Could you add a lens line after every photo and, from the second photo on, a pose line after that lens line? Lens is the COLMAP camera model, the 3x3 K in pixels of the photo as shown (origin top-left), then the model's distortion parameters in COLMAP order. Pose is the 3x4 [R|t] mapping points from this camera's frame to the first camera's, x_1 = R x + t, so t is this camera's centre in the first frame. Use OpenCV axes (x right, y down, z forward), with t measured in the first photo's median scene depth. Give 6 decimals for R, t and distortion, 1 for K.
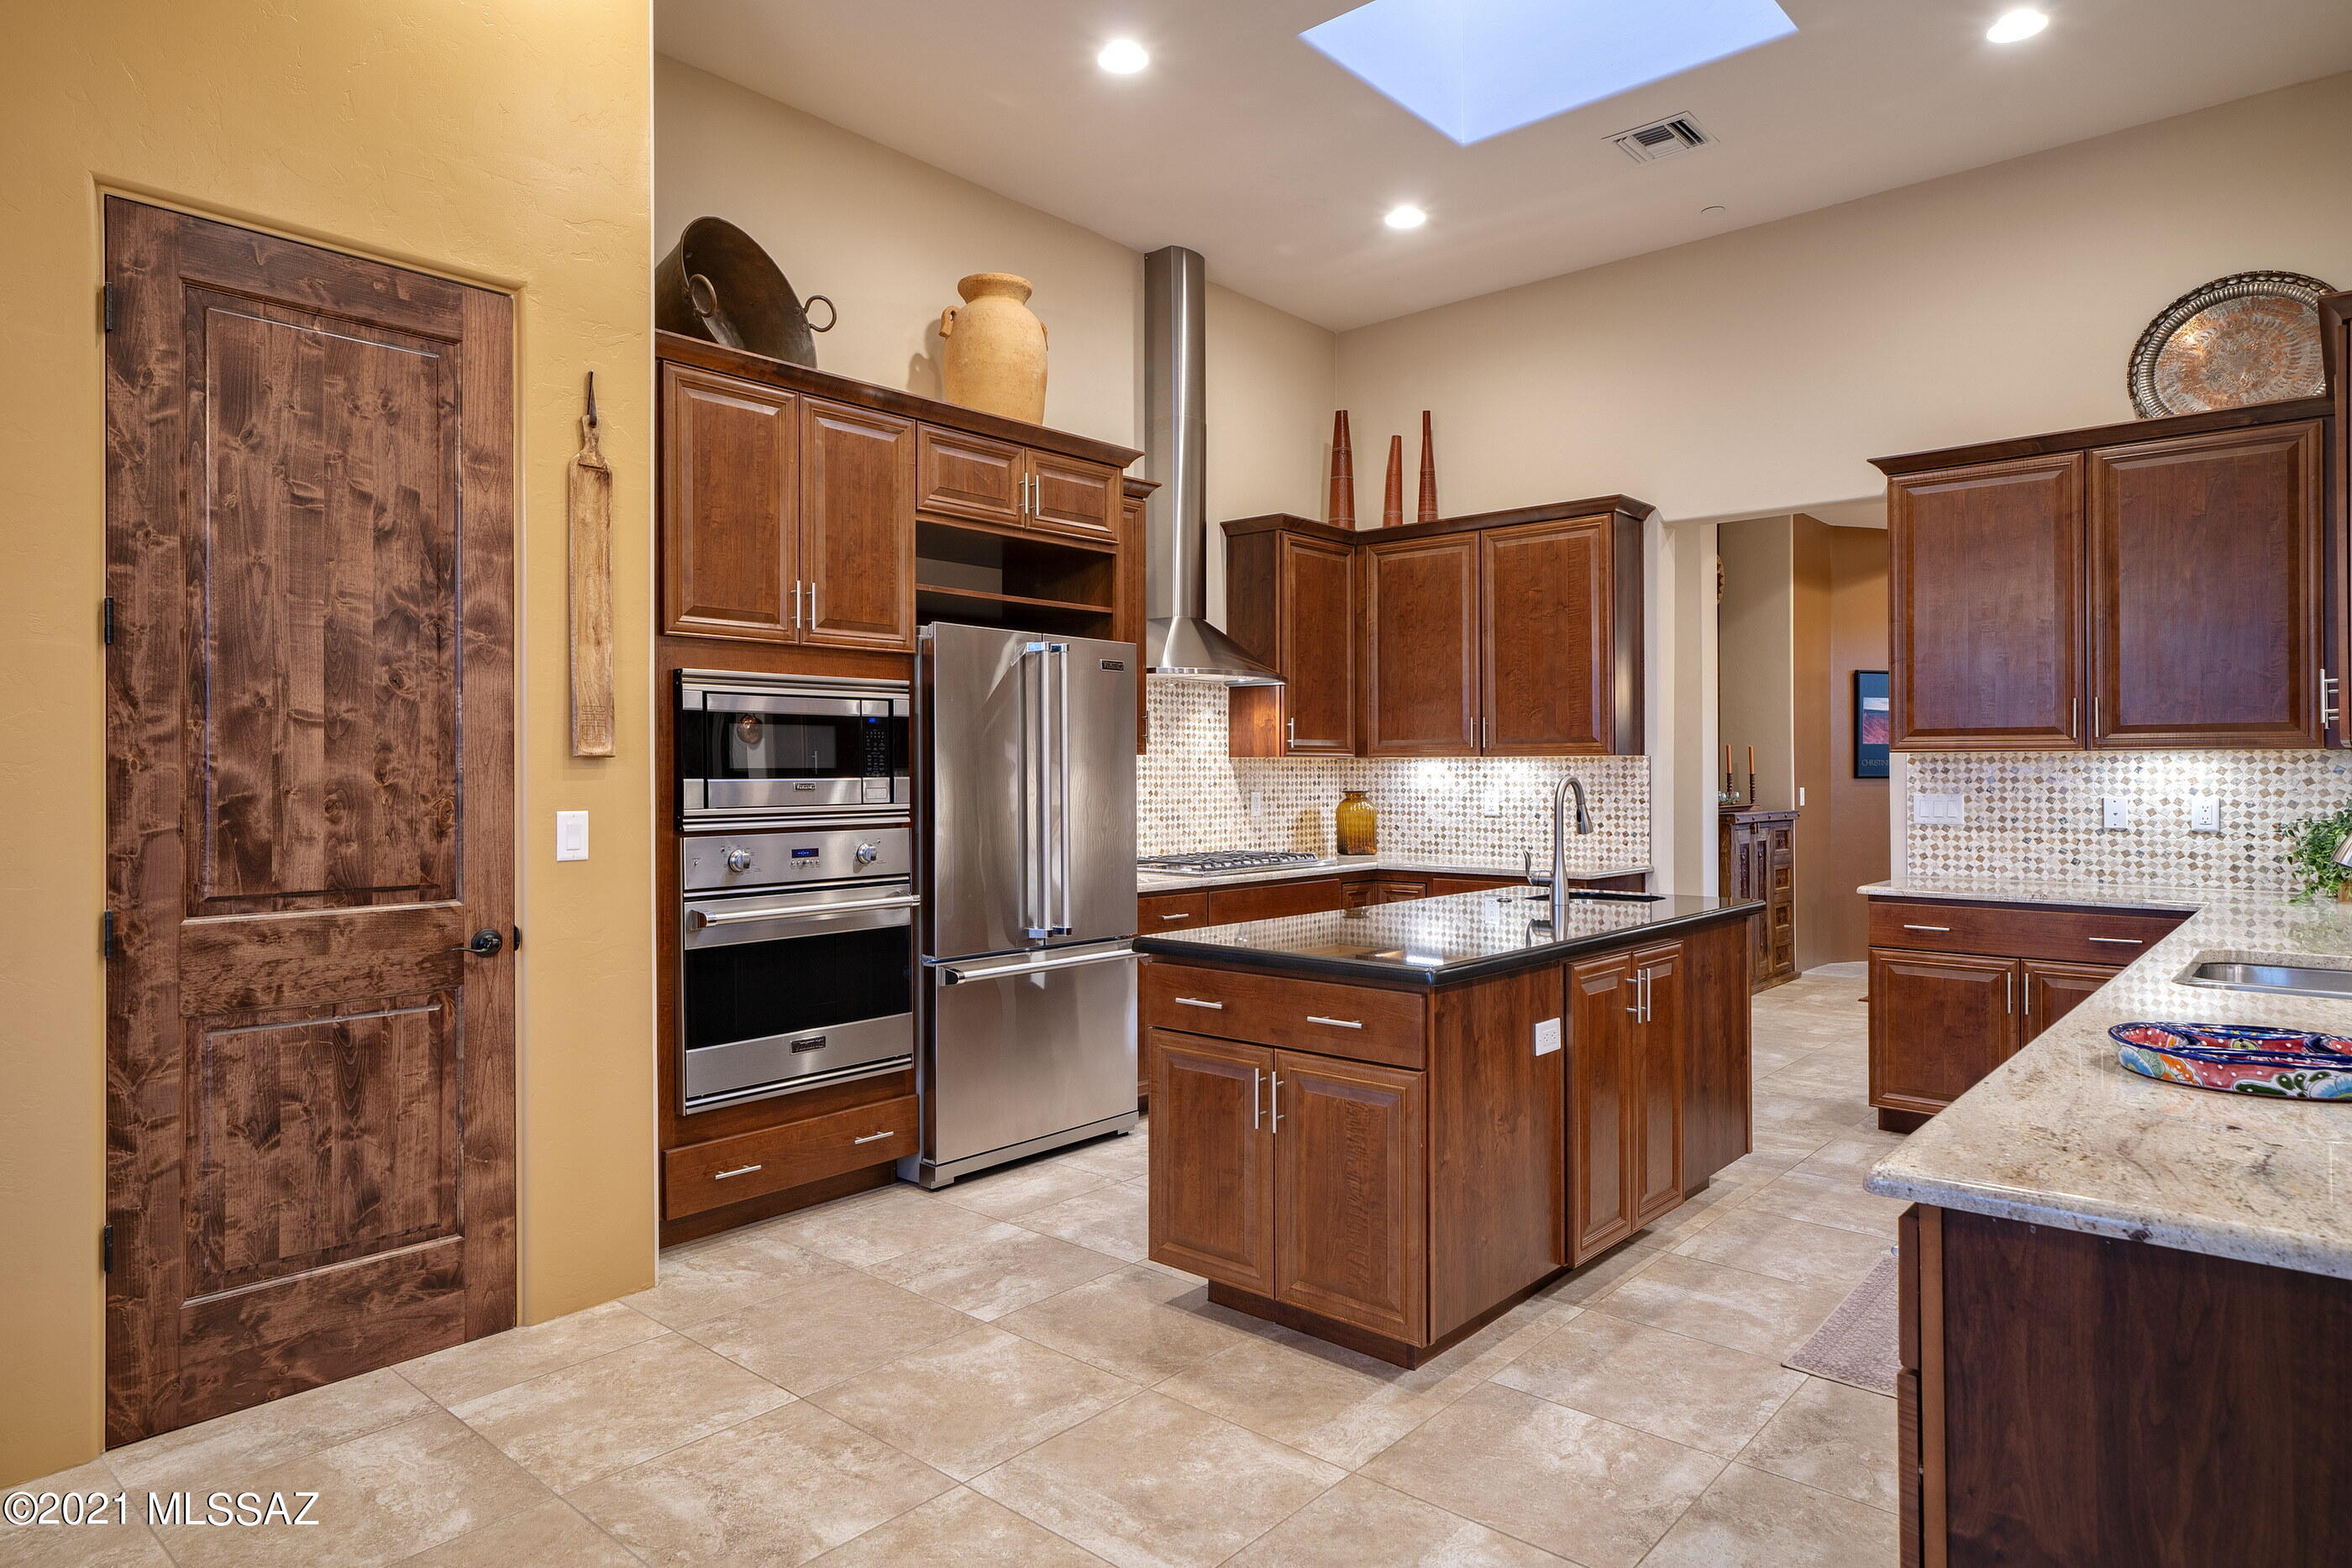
lens RADIAL K [[1346.3, 0, 1192.2], [0, 1346.3, 762.8], [0, 0, 1]] dist [-0.006185, 0.003969]
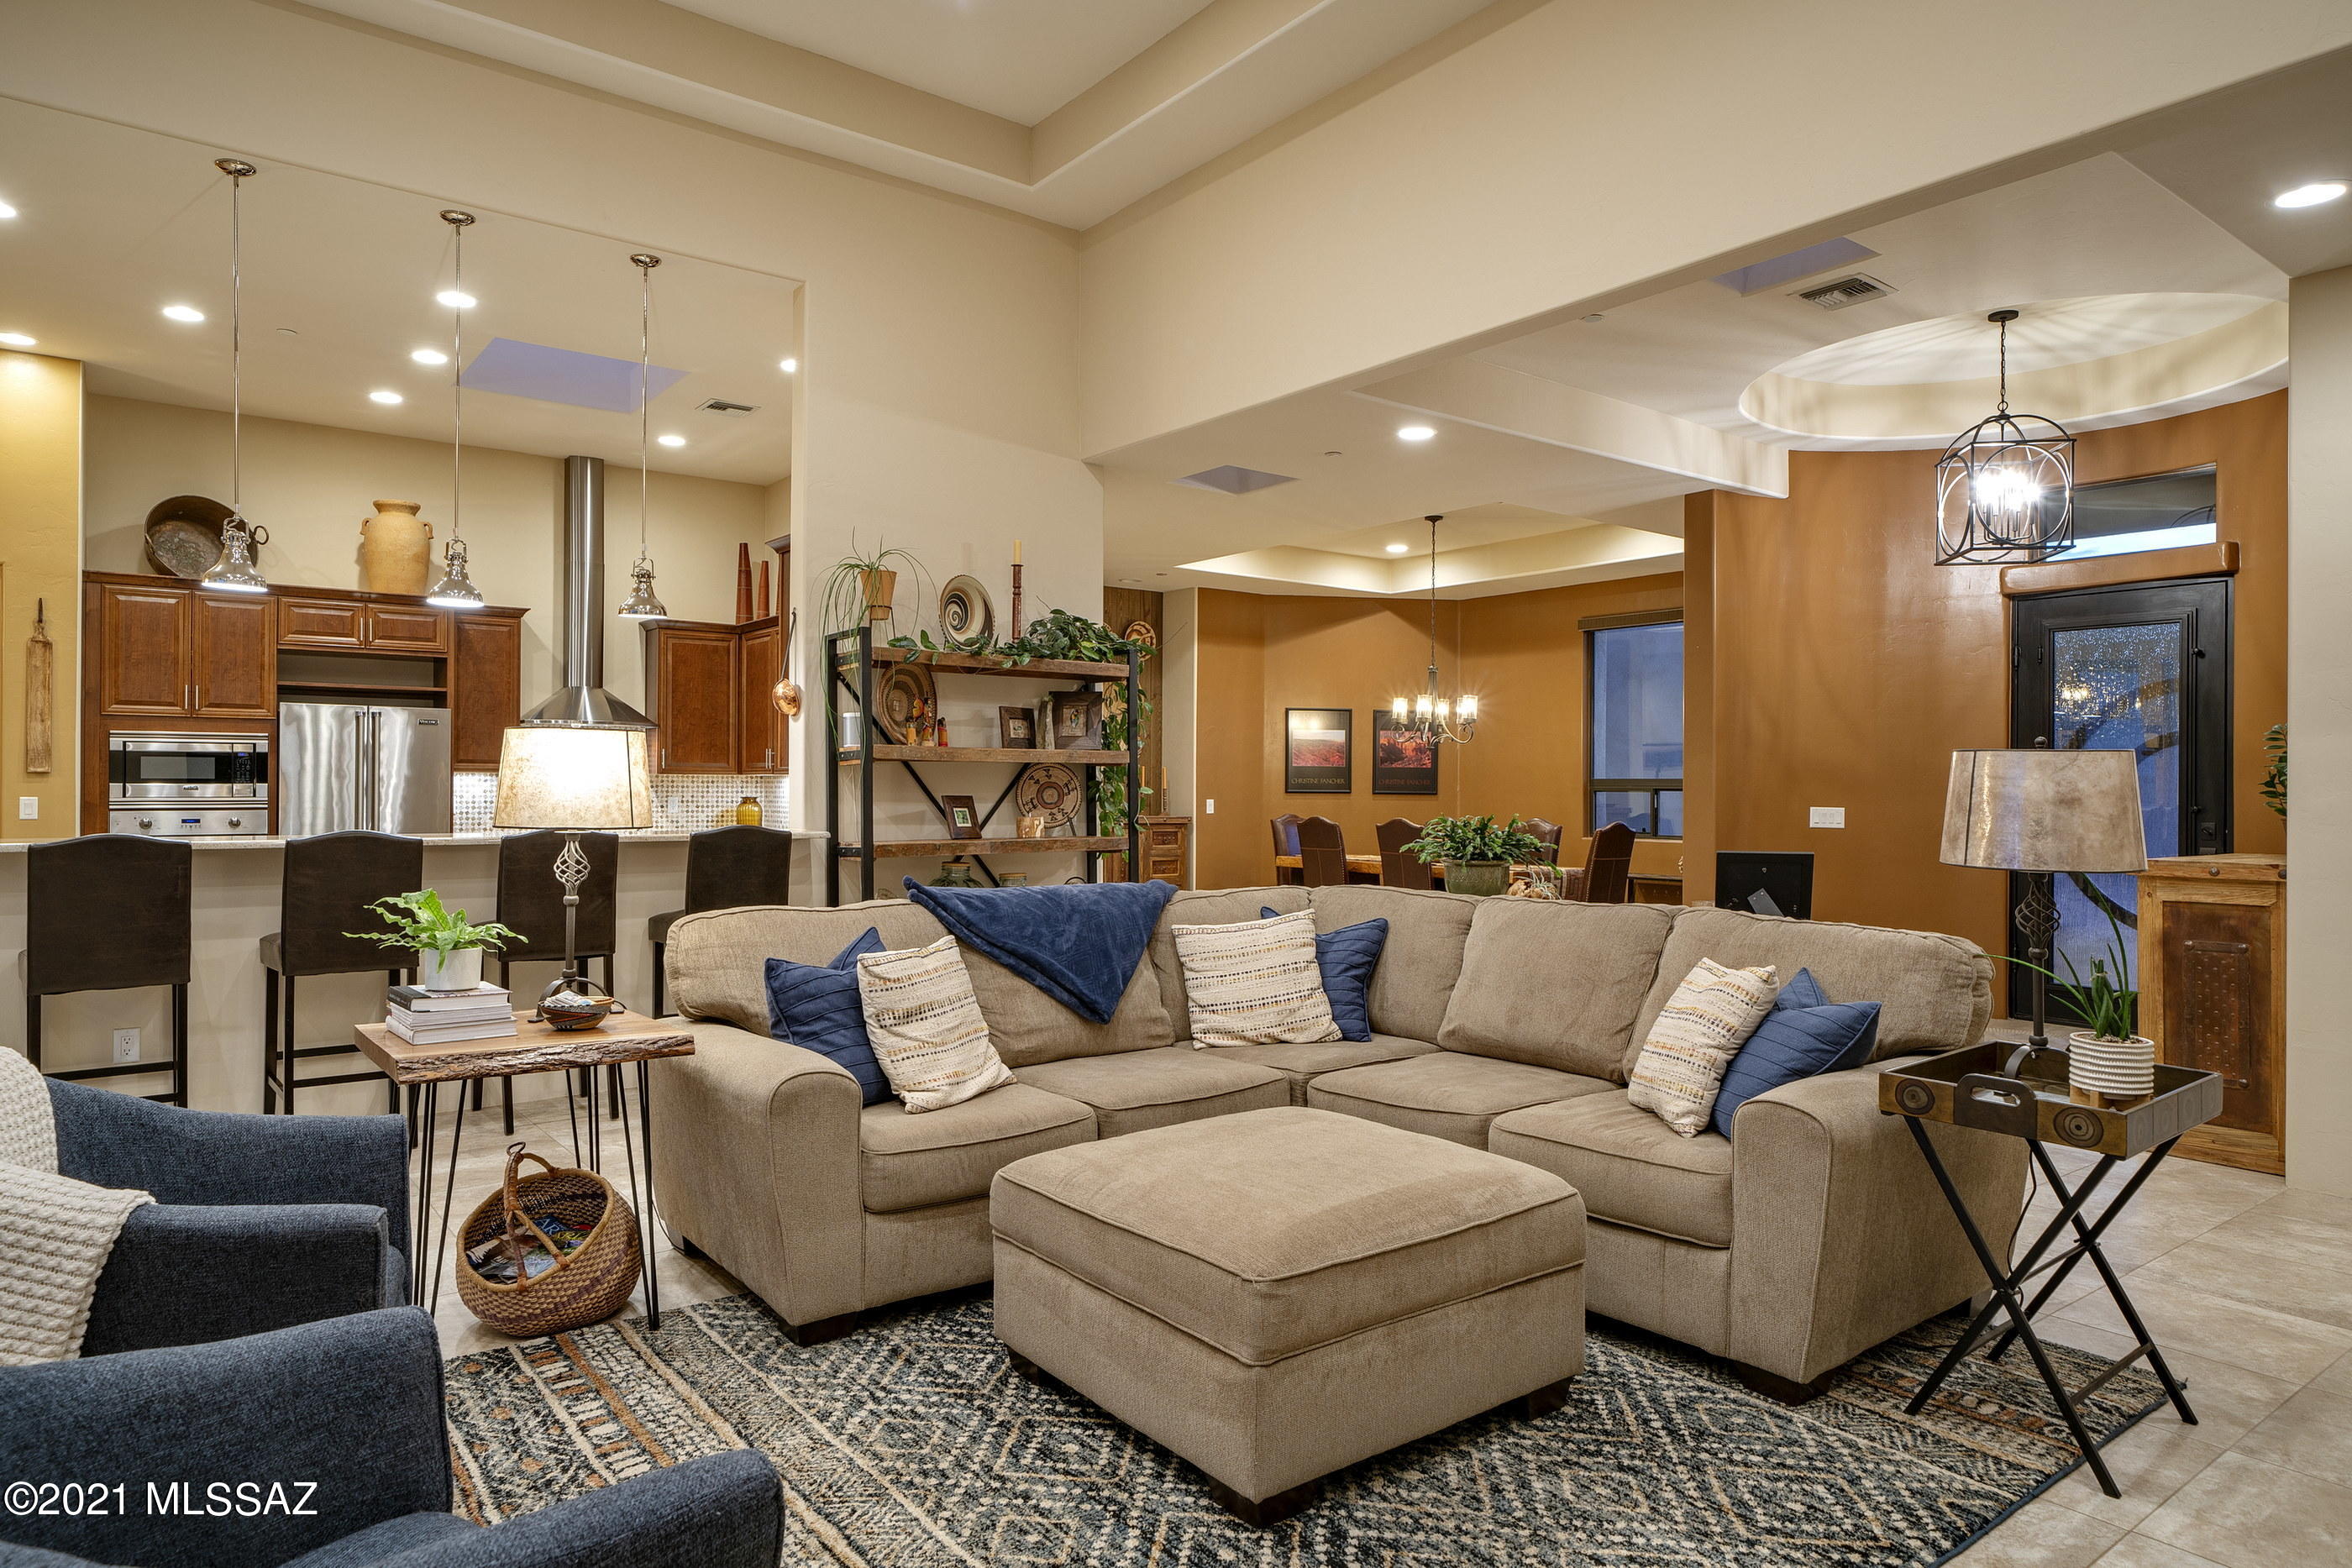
lens RADIAL K [[1446.5, 0, 1196.1], [0, 1446.5, 776.2], [0, 0, 1]] dist [-0.005674, 0.012586]
pose [[0.975651, 0.005190, -0.219266, 1.913328], [-0.006062, 0.999976, -0.003306, -0.000890], [0.219243, 0.004554, 0.975660, -0.900633]]
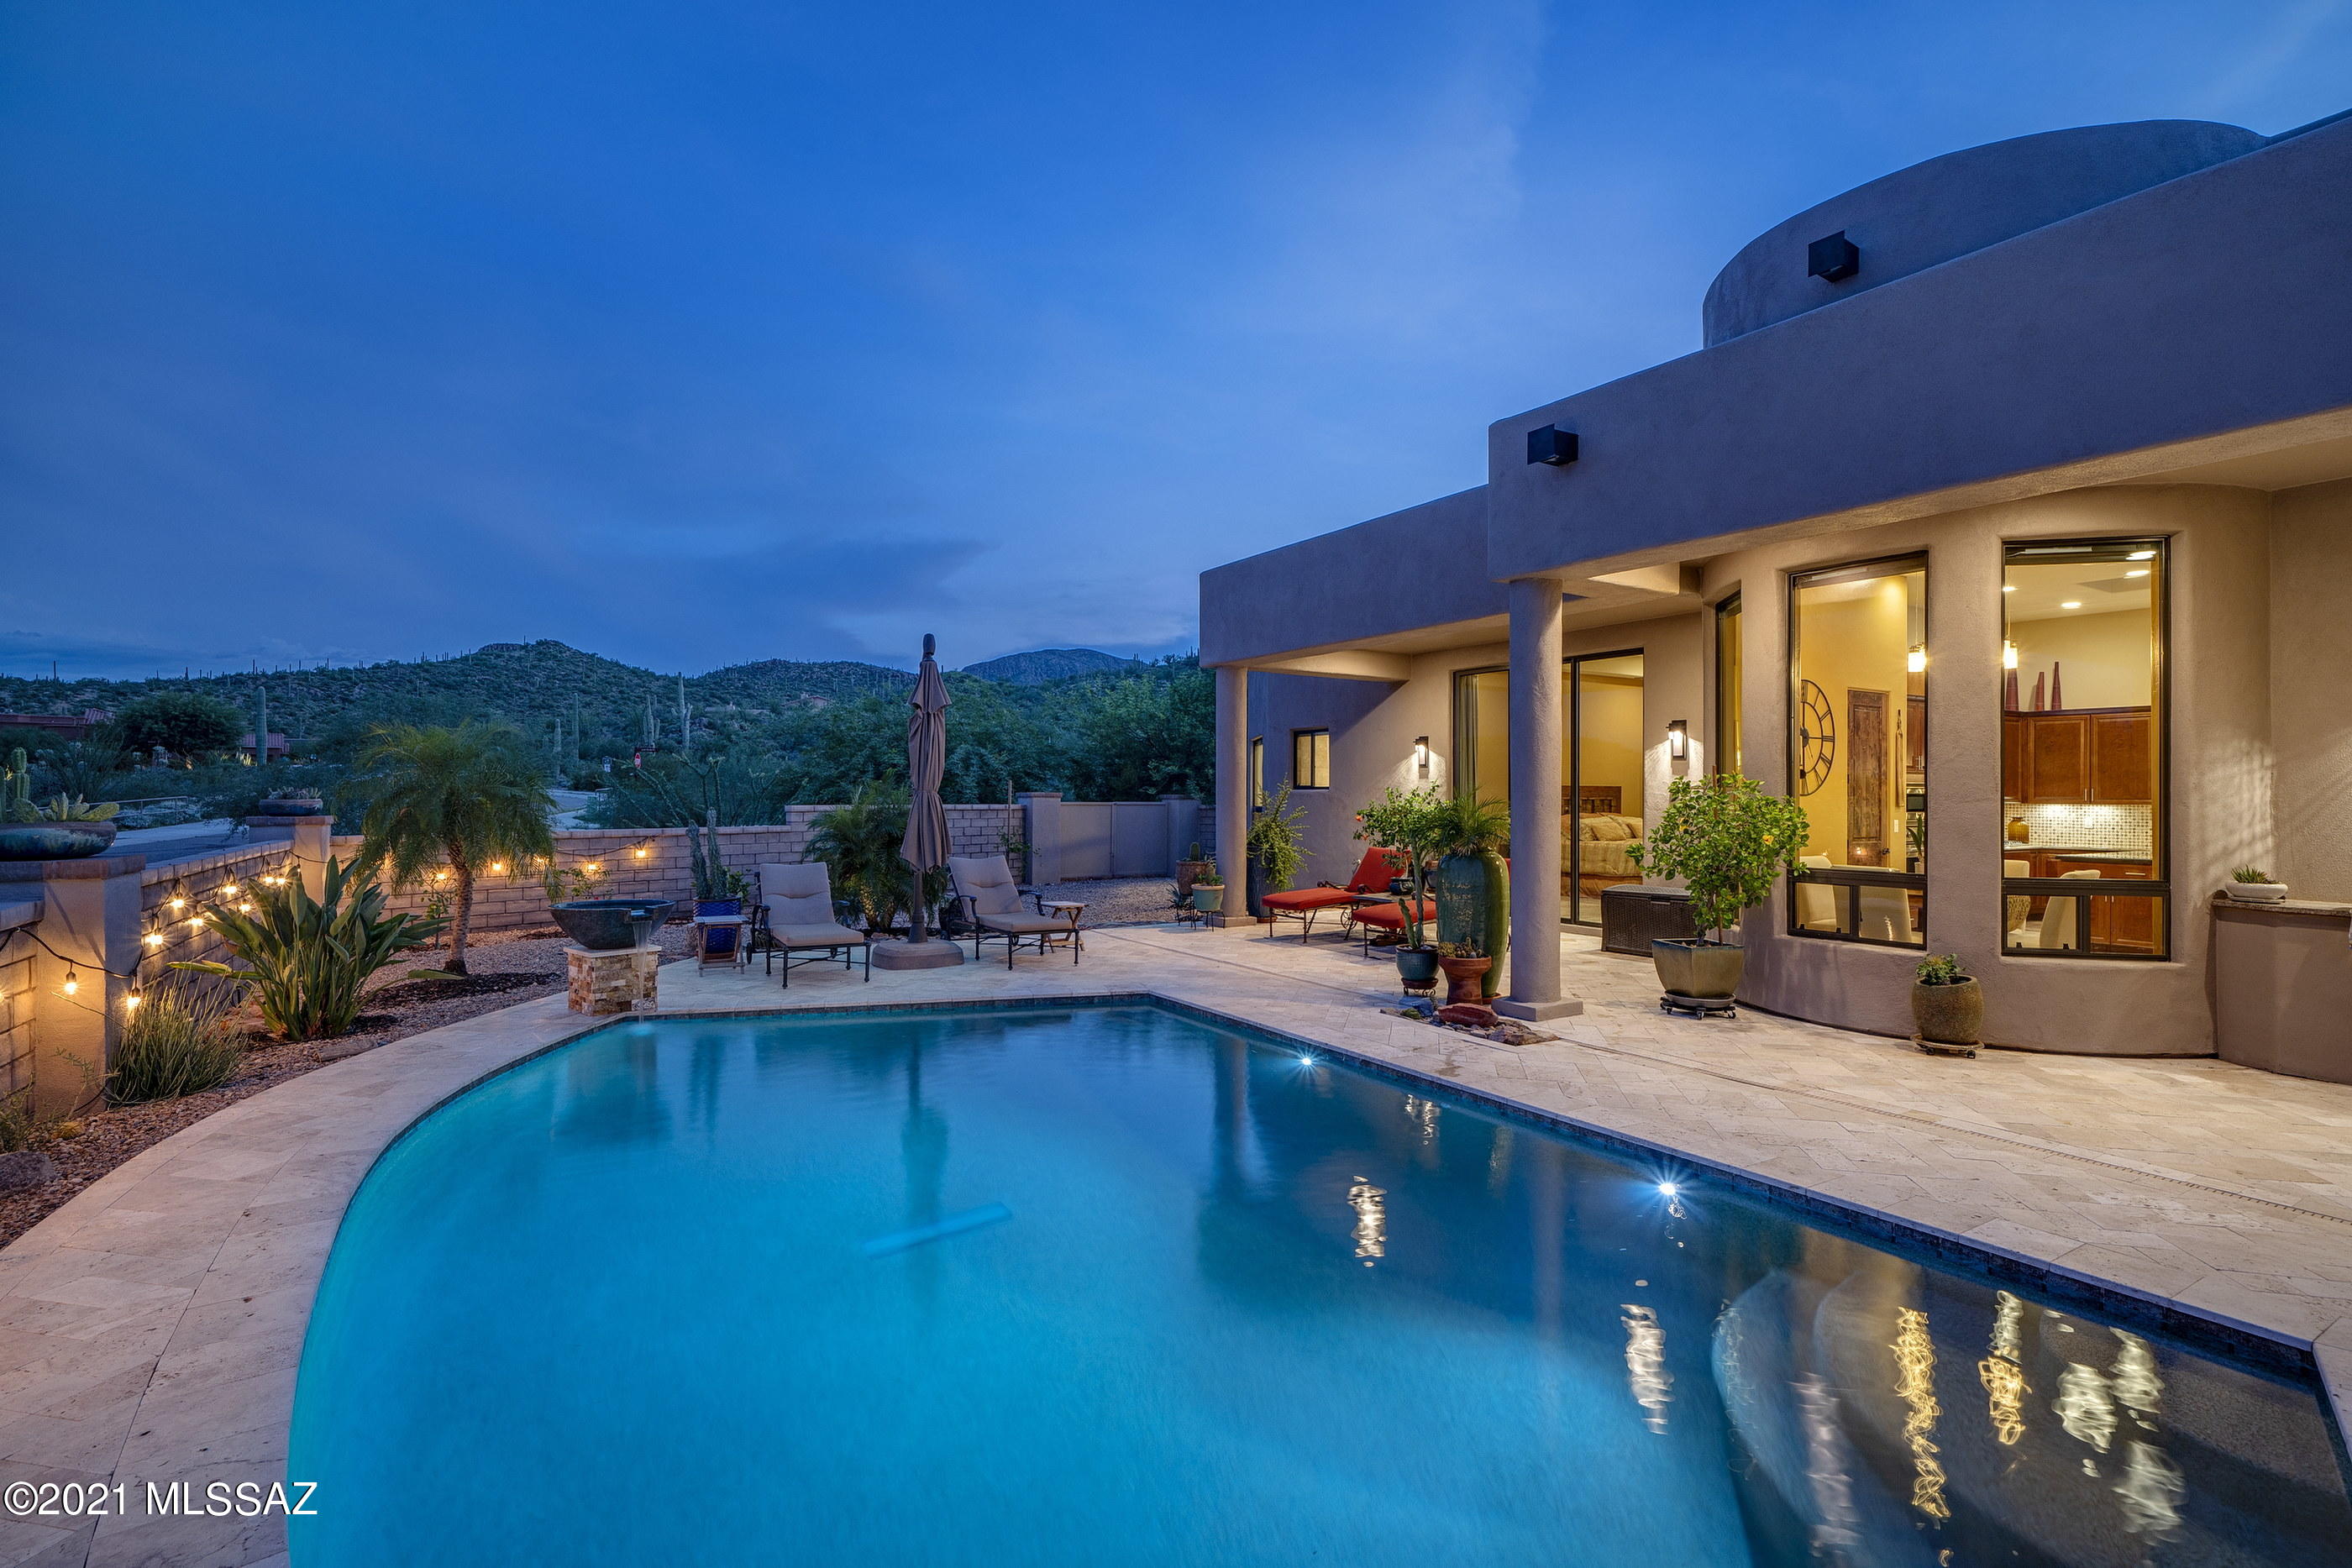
lens RADIAL K [[1103.4, 0, 1120.5], [0, 1103.4, 789.7], [0, 0, 1]] dist [-0.004829, -0.000855]
pose [[0.949209, 0.012863, -0.314383, -1.613107], [-0.011357, 0.999914, 0.006622, -0.046511], [0.314441, -0.002715, 0.949273, -2.846256]]
